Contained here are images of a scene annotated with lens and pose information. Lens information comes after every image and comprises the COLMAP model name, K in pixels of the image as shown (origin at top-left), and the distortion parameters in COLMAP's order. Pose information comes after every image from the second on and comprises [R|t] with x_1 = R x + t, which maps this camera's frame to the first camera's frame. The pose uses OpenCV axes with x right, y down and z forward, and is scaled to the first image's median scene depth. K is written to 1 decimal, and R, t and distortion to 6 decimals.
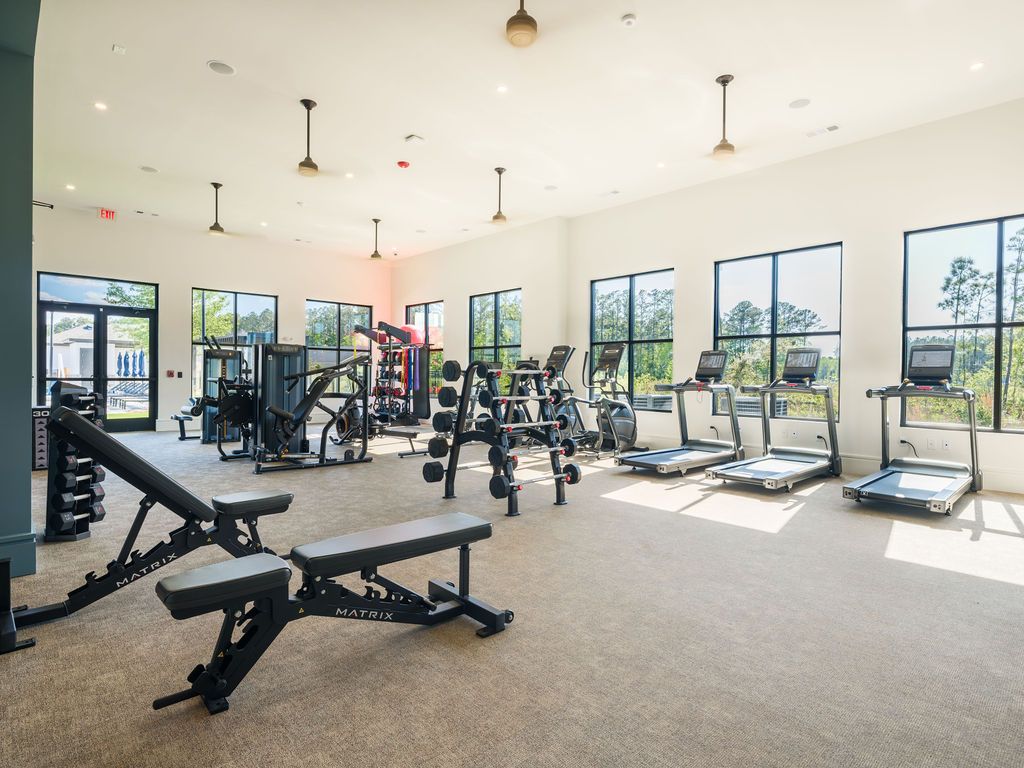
lens RADIAL K [[559.2, 0, 510.8], [0, 559.2, 380.7], [0, 0, 1]] dist [0.003343, 0.000967]
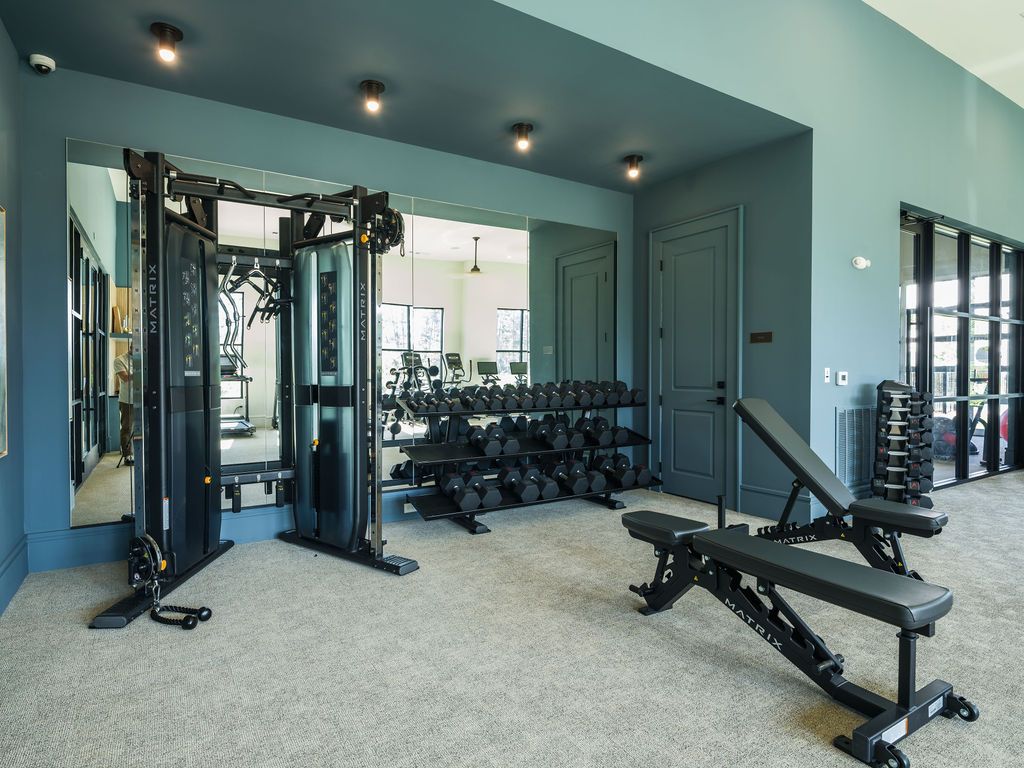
lens RADIAL K [[559.2, 0, 510.2], [0, 559.2, 381.7], [0, 0, 1]] dist [0.003343, 0.000967]
pose [[-0.194782, 0.000627, -0.980846, 0.804651], [-0.013186, 0.999908, 0.003258, 0.009953], [0.980758, 0.013568, -0.194756, 0.826415]]
